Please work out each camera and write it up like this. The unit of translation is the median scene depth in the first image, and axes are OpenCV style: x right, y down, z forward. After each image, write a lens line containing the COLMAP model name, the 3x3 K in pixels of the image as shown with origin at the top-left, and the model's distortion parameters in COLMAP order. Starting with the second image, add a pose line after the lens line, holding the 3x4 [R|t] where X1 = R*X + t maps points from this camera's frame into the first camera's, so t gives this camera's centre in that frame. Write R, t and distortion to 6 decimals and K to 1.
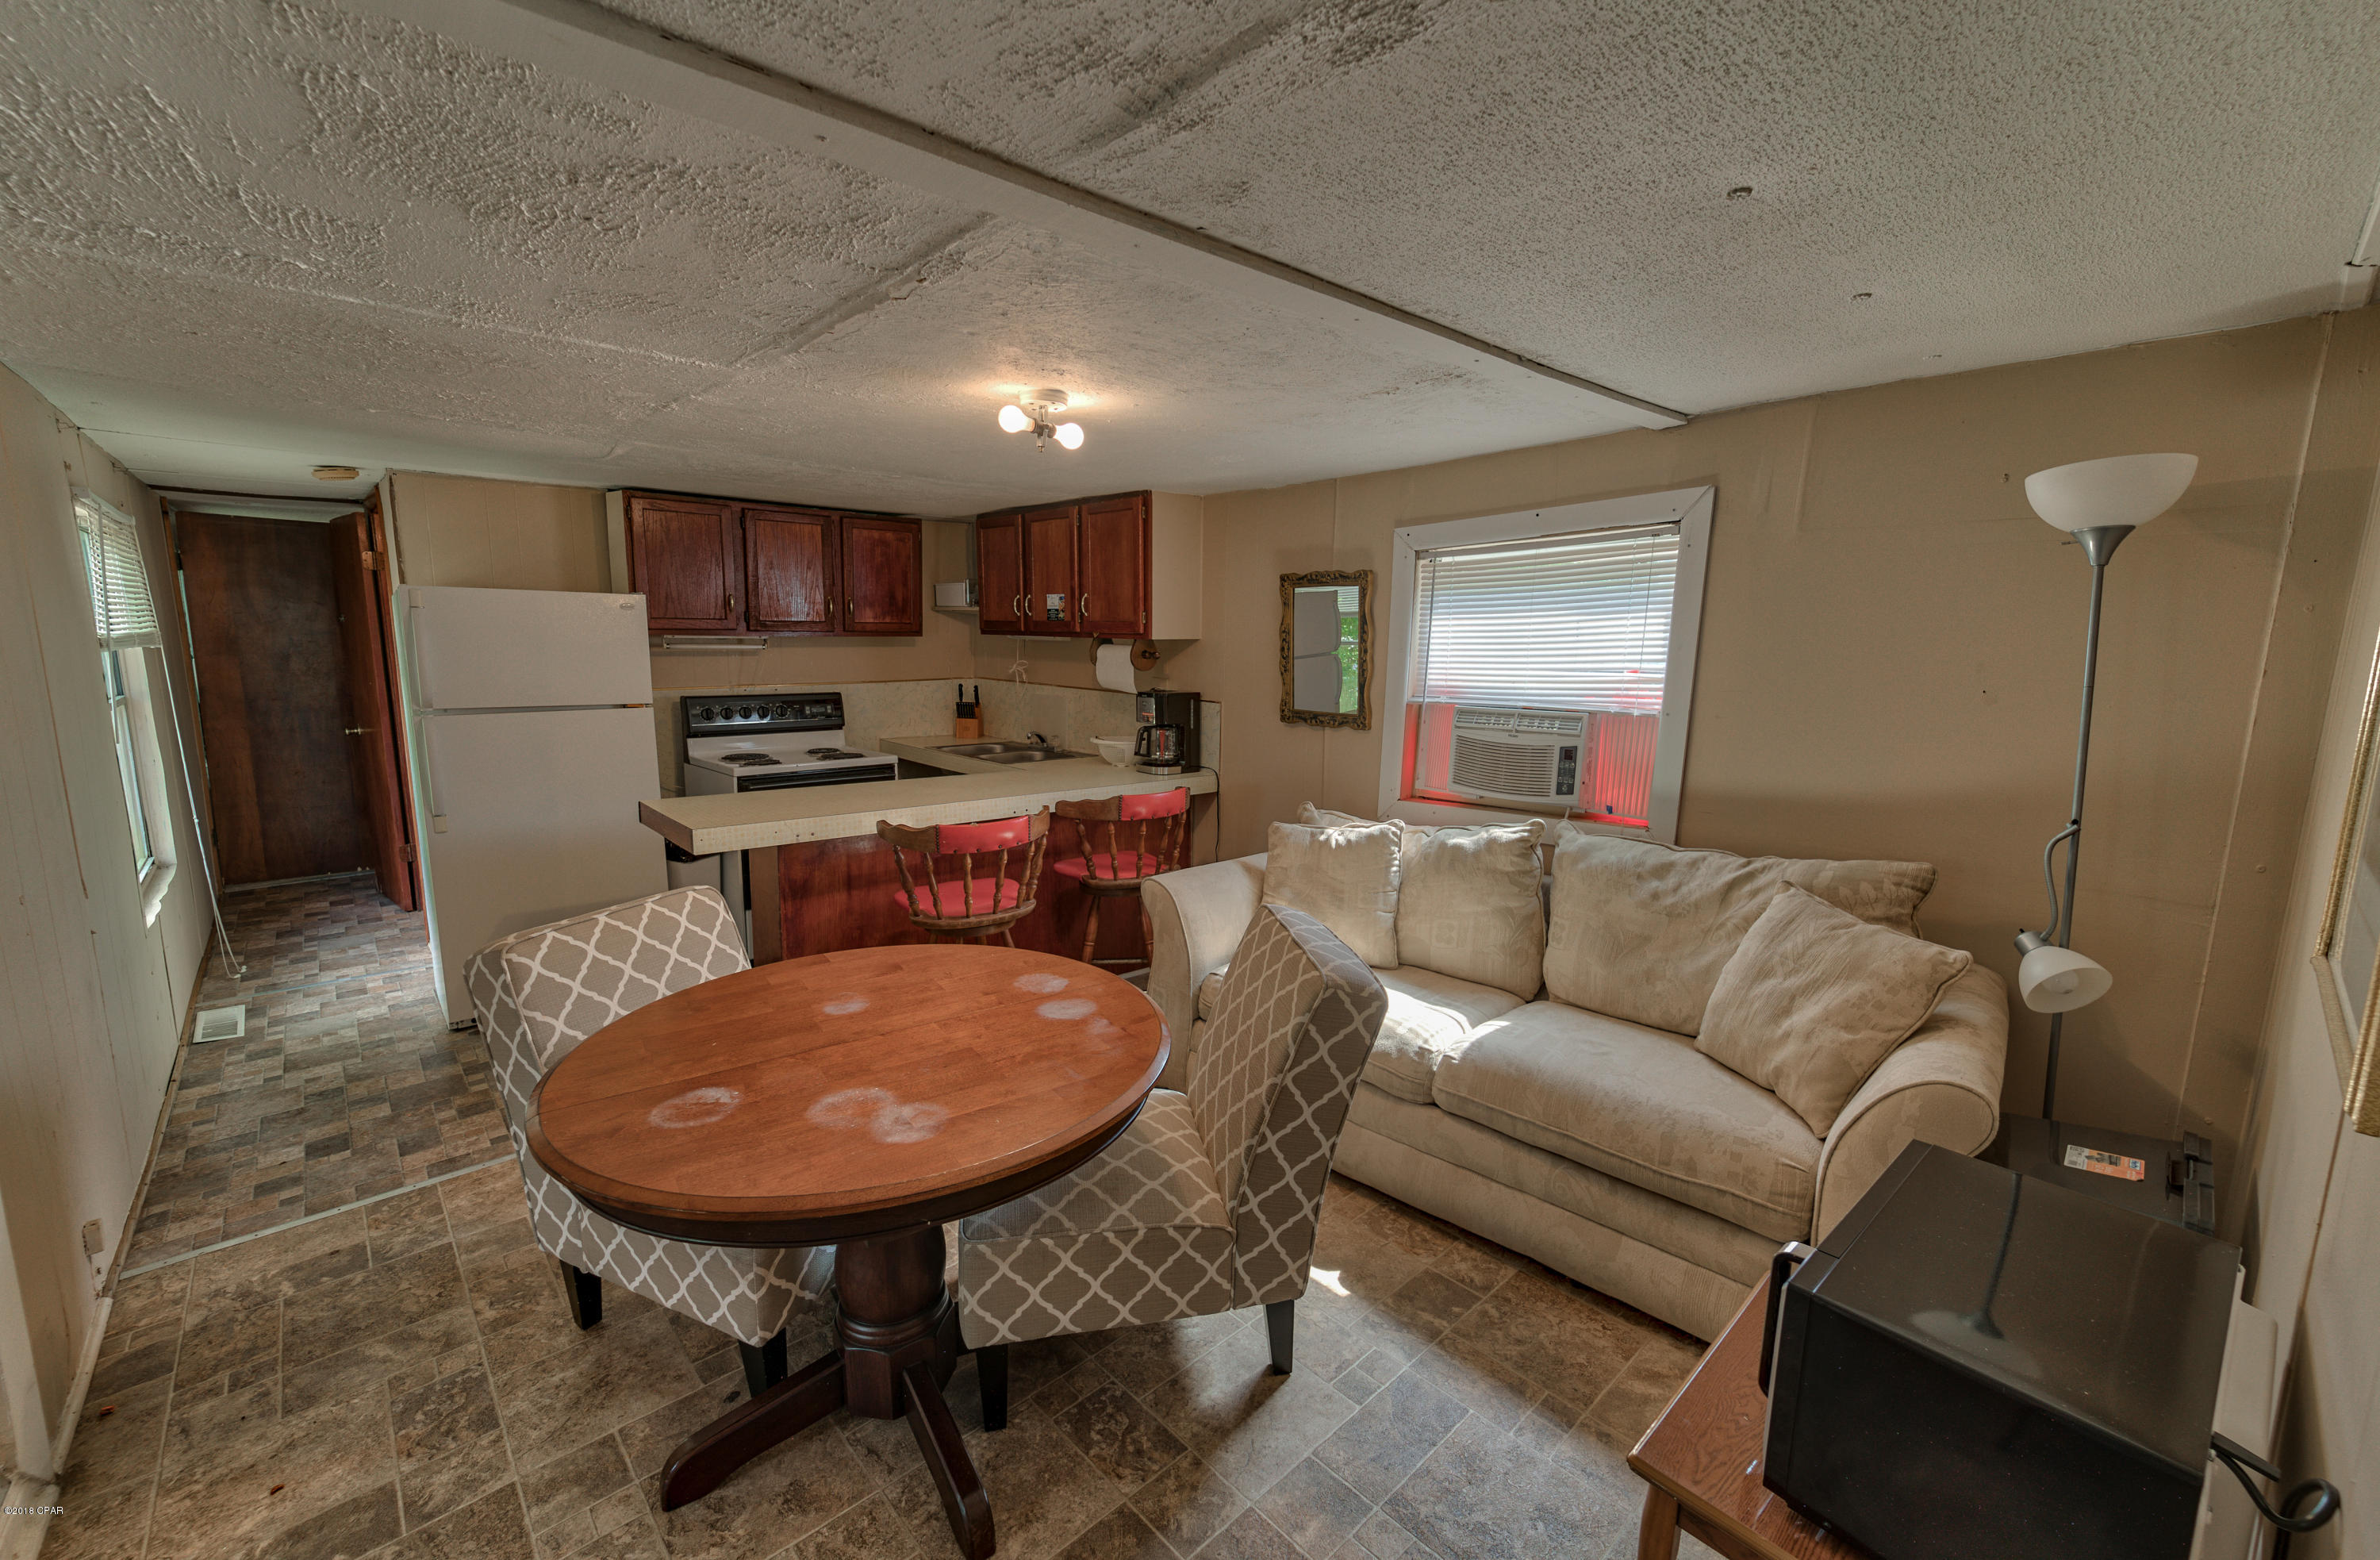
lens RADIAL K [[960.6, 0, 1190.0], [0, 960.6, 780.0], [0, 0, 1]] dist [0.000820, -0.000131]
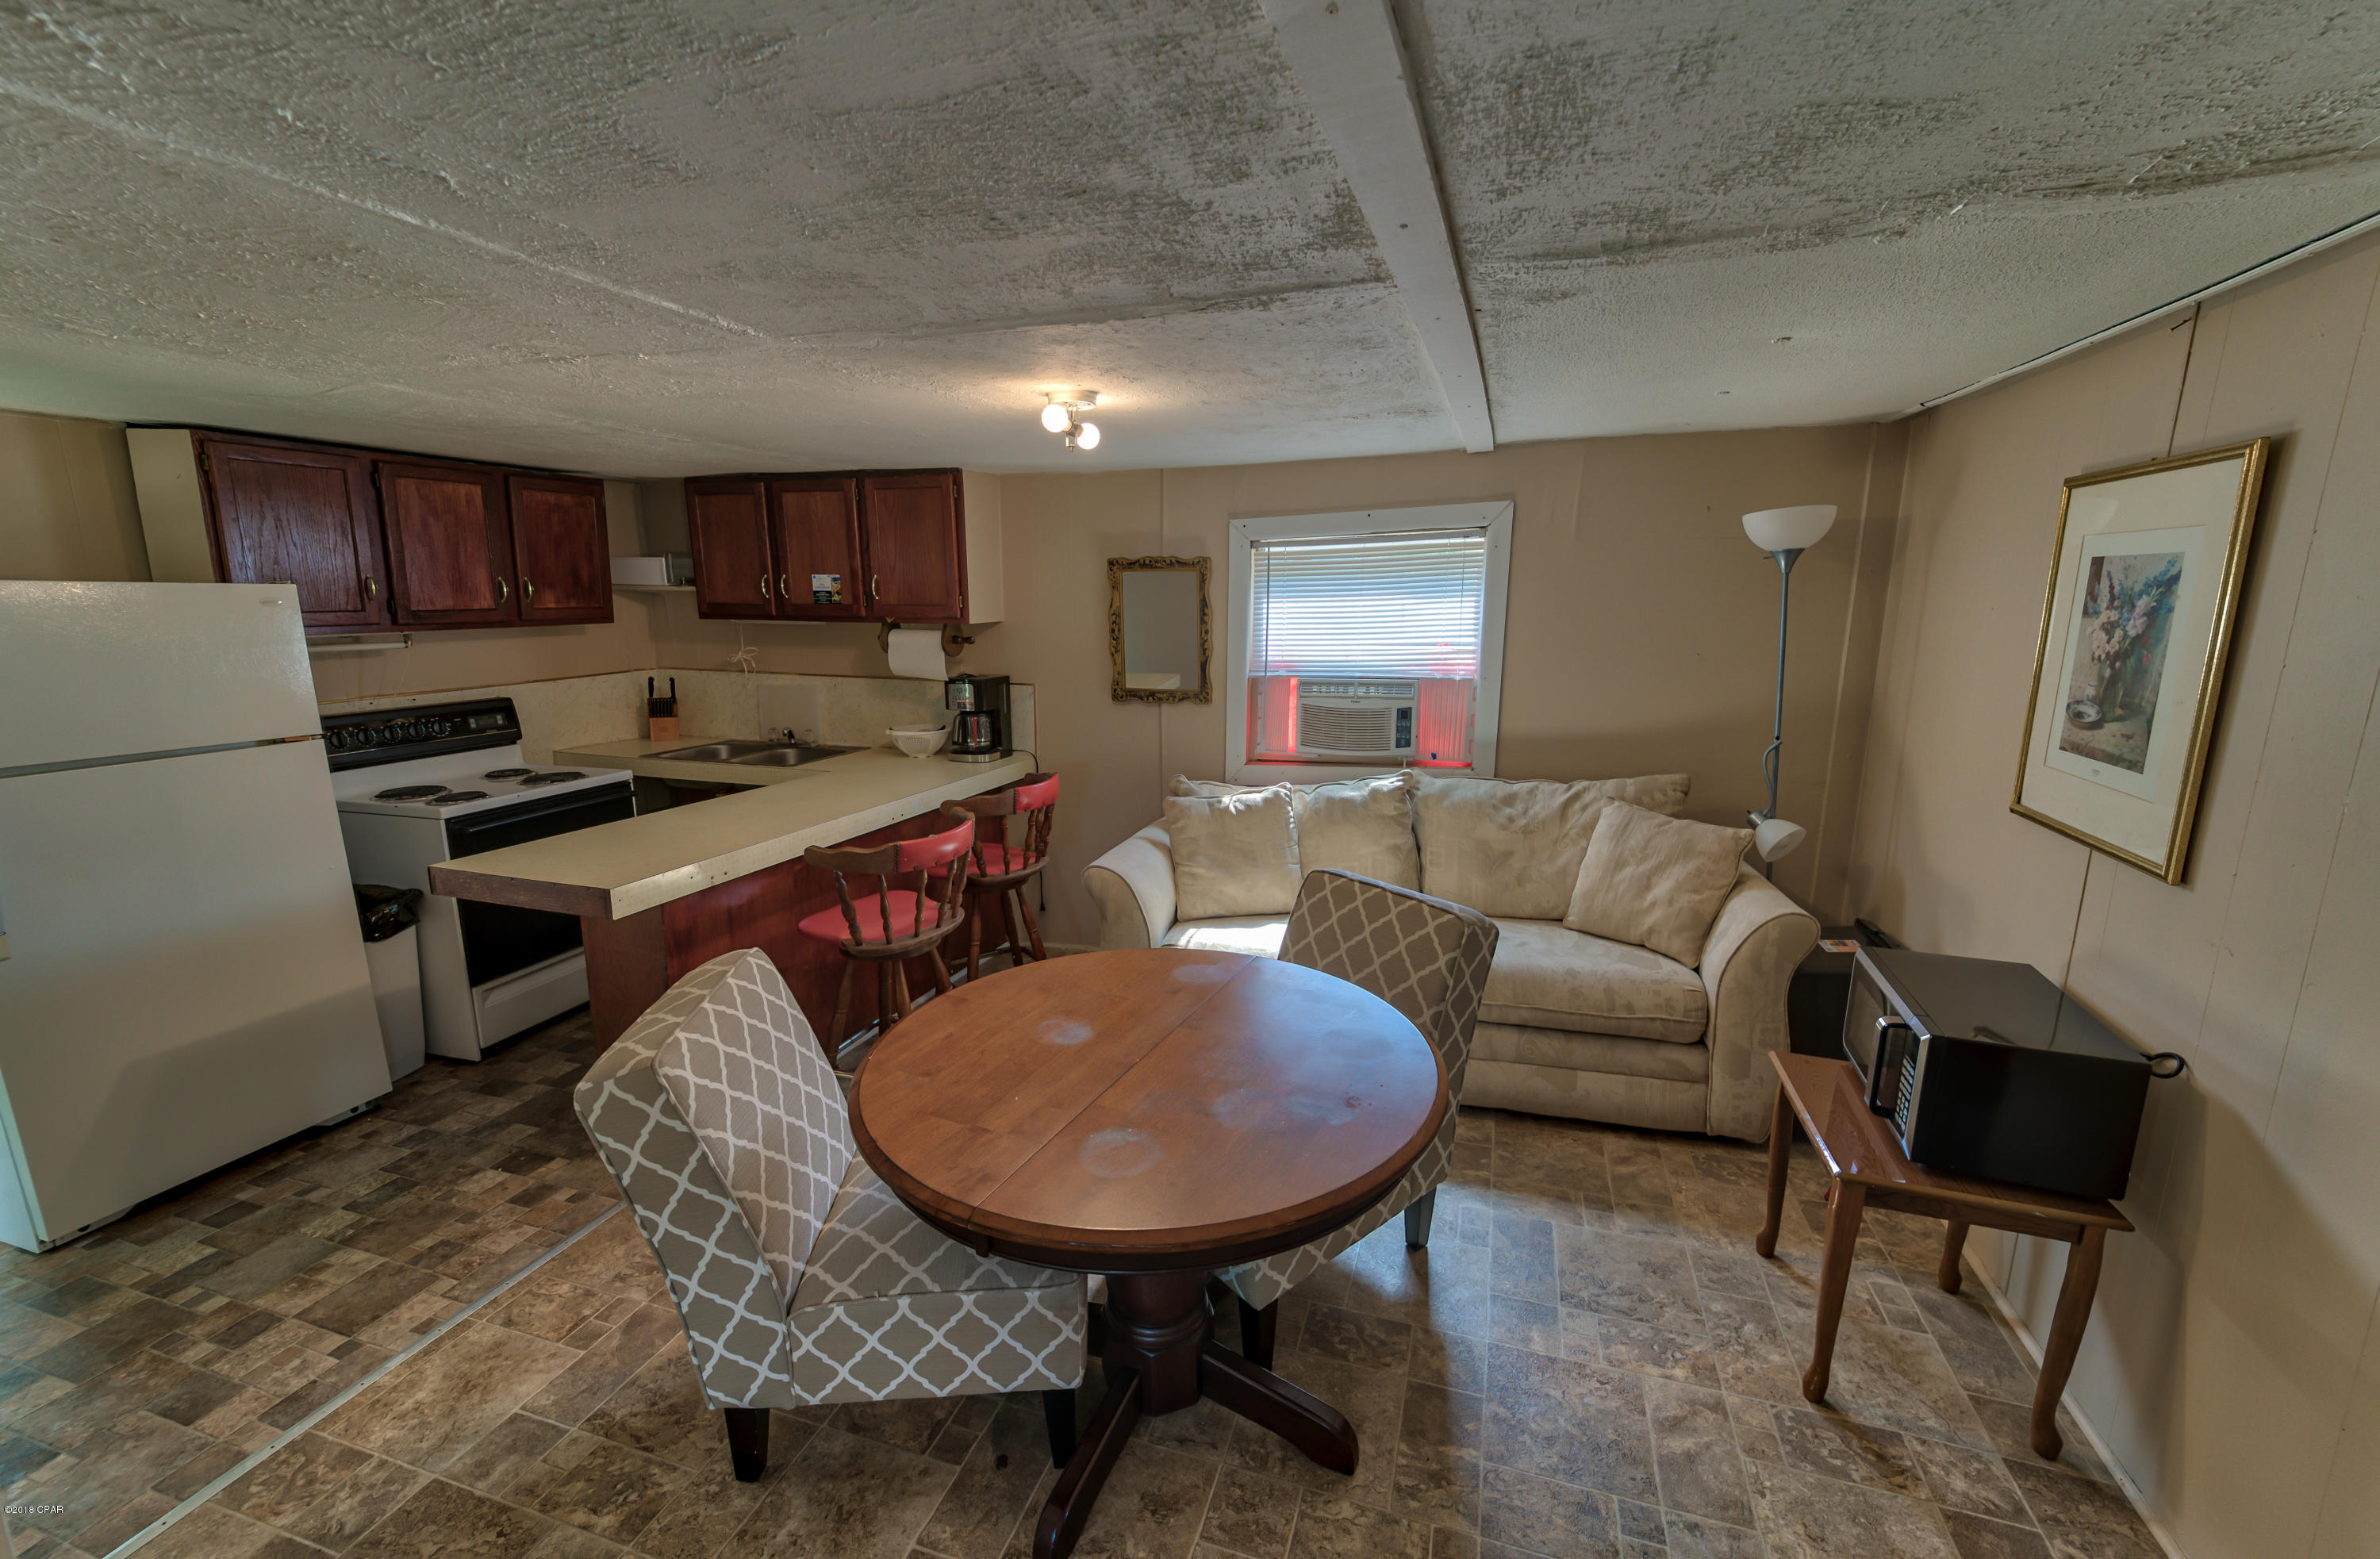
lens RADIAL K [[965.0, 0, 1190.0], [0, 965.0, 779.5], [0, 0, 1]] dist [0.004188, -0.000240]
pose [[0.874064, -0.106536, 0.473986, -0.365554], [0.084923, 0.994143, 0.066847, -0.041547], [-0.478331, -0.018176, 0.877992, 0.042070]]
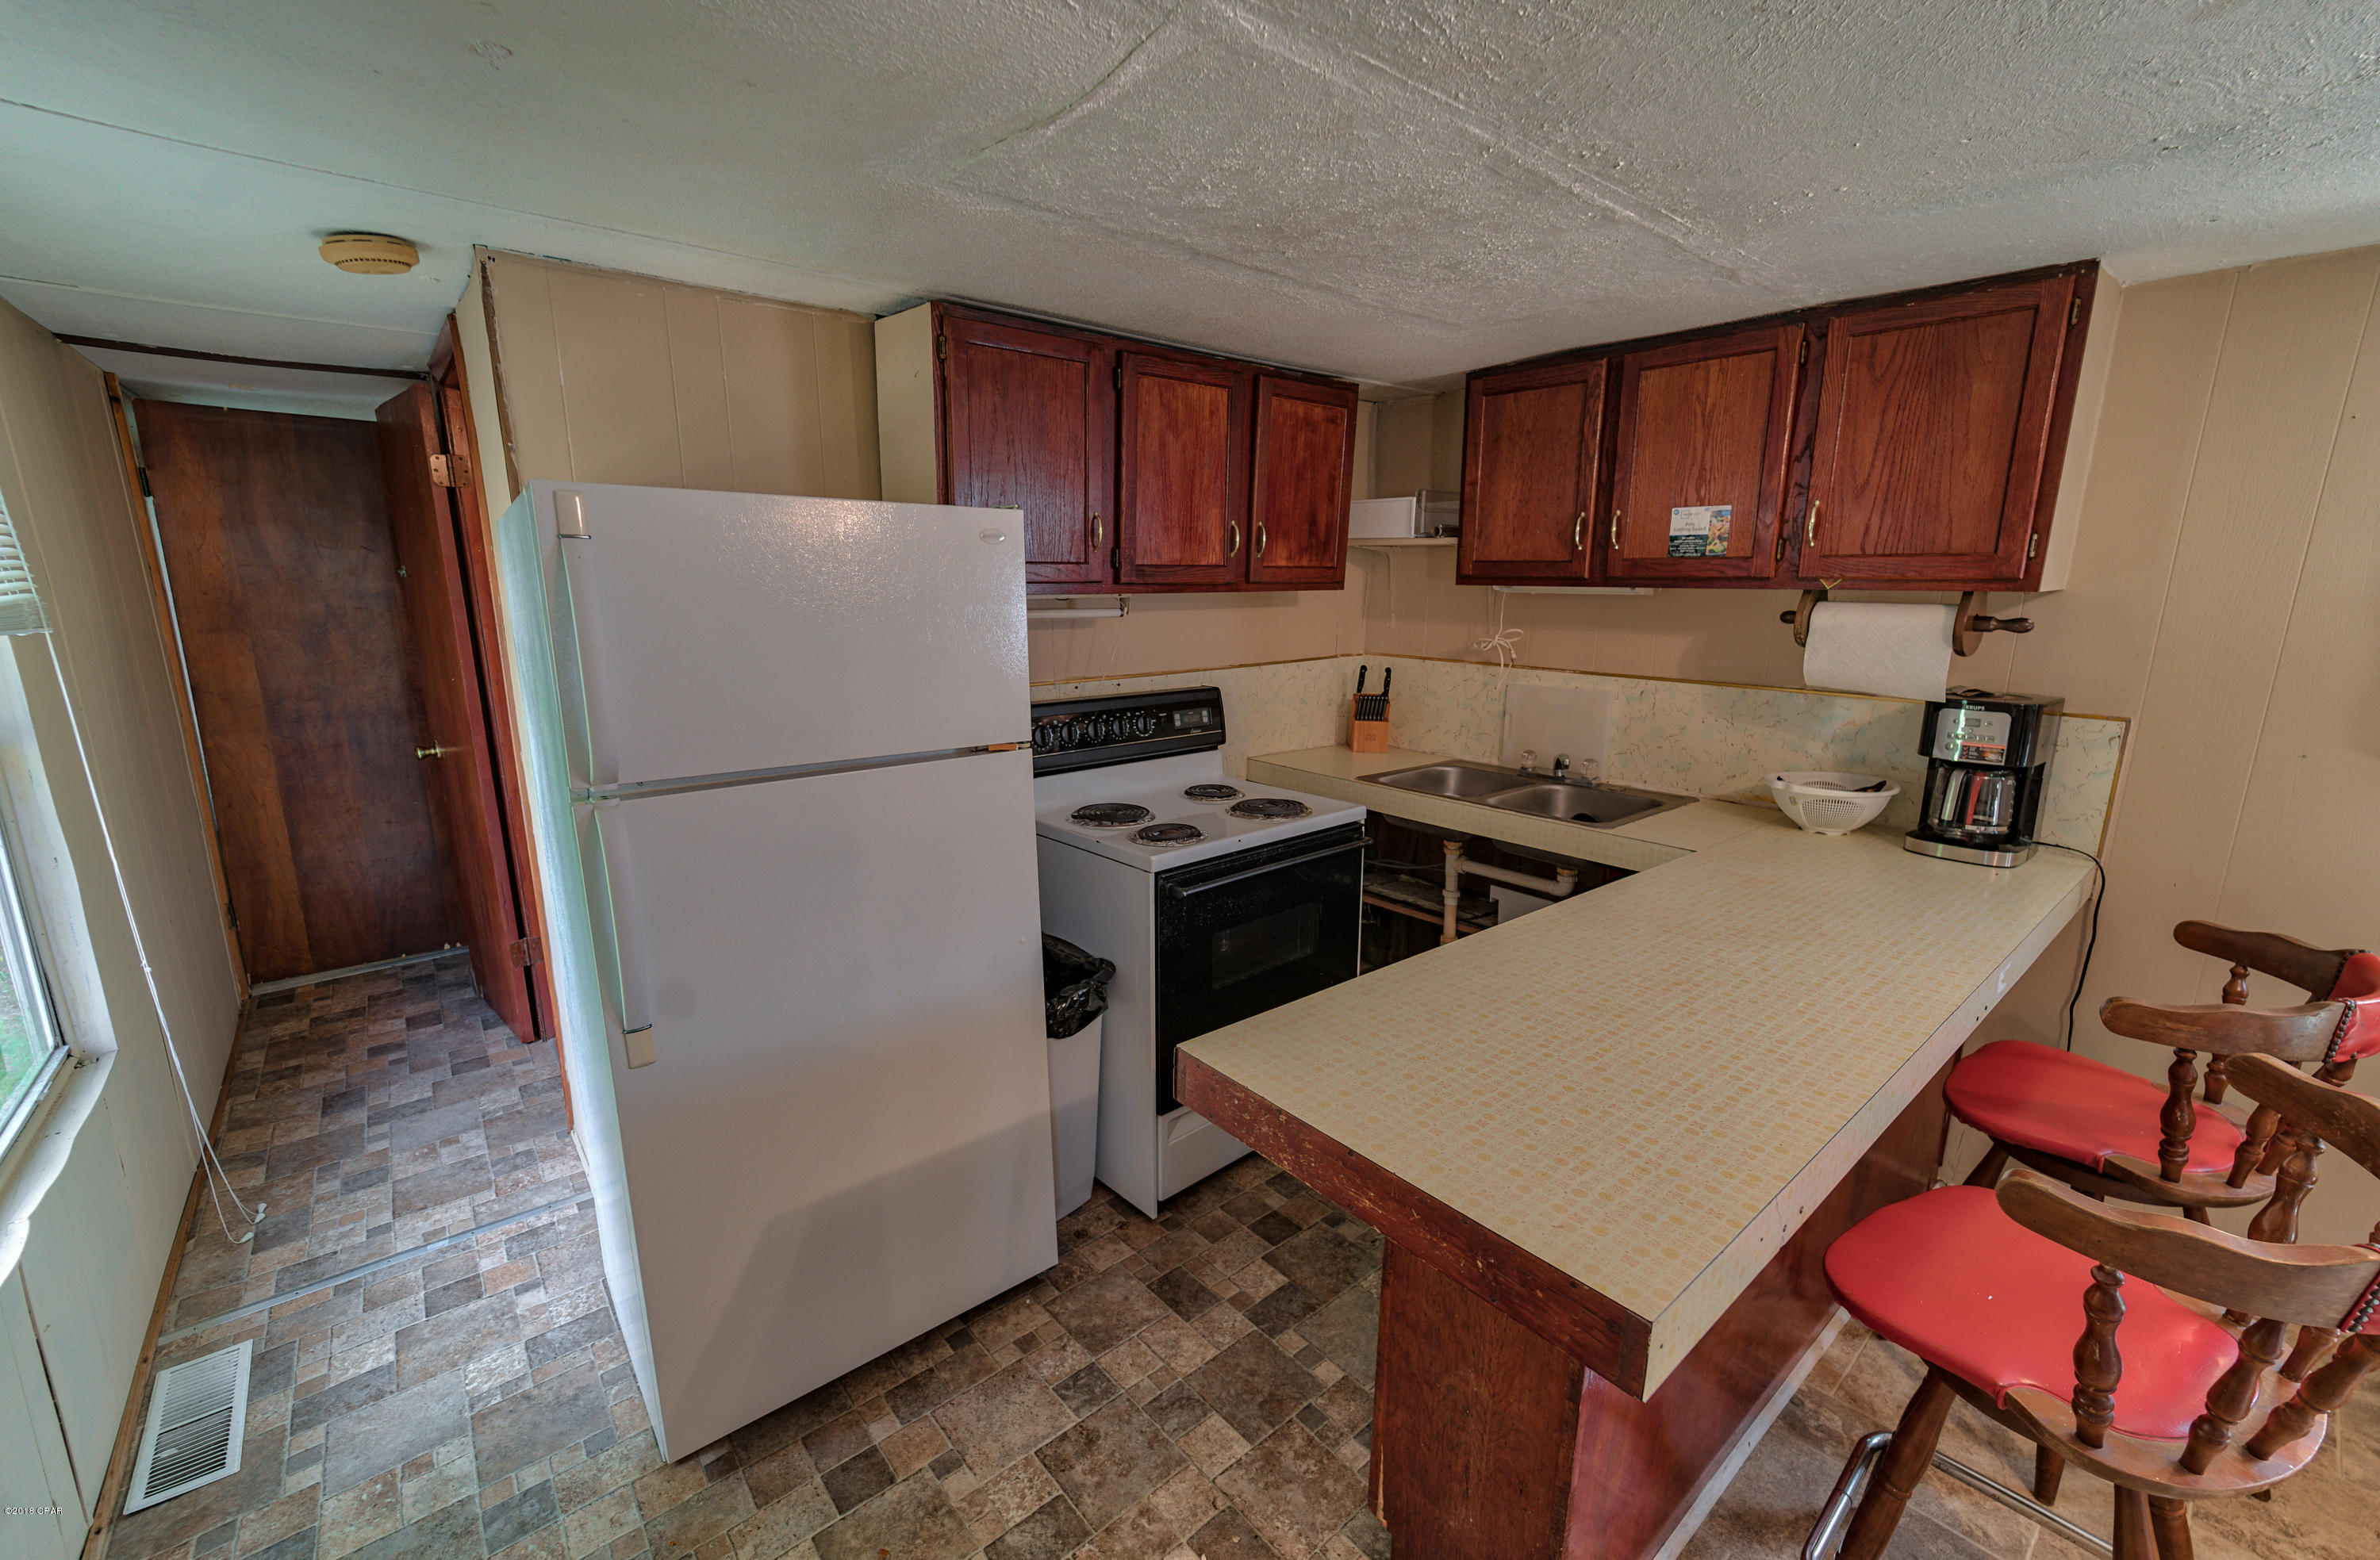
lens RADIAL K [[964.8, 0, 1190.0], [0, 964.8, 780.0], [0, 0, 1]] dist [0.004188, -0.000240]
pose [[0.998842, -0.002916, -0.048033, -0.498033], [0.005511, 0.998526, 0.053994, -0.093284], [0.047804, -0.054196, 0.997385, 0.568568]]
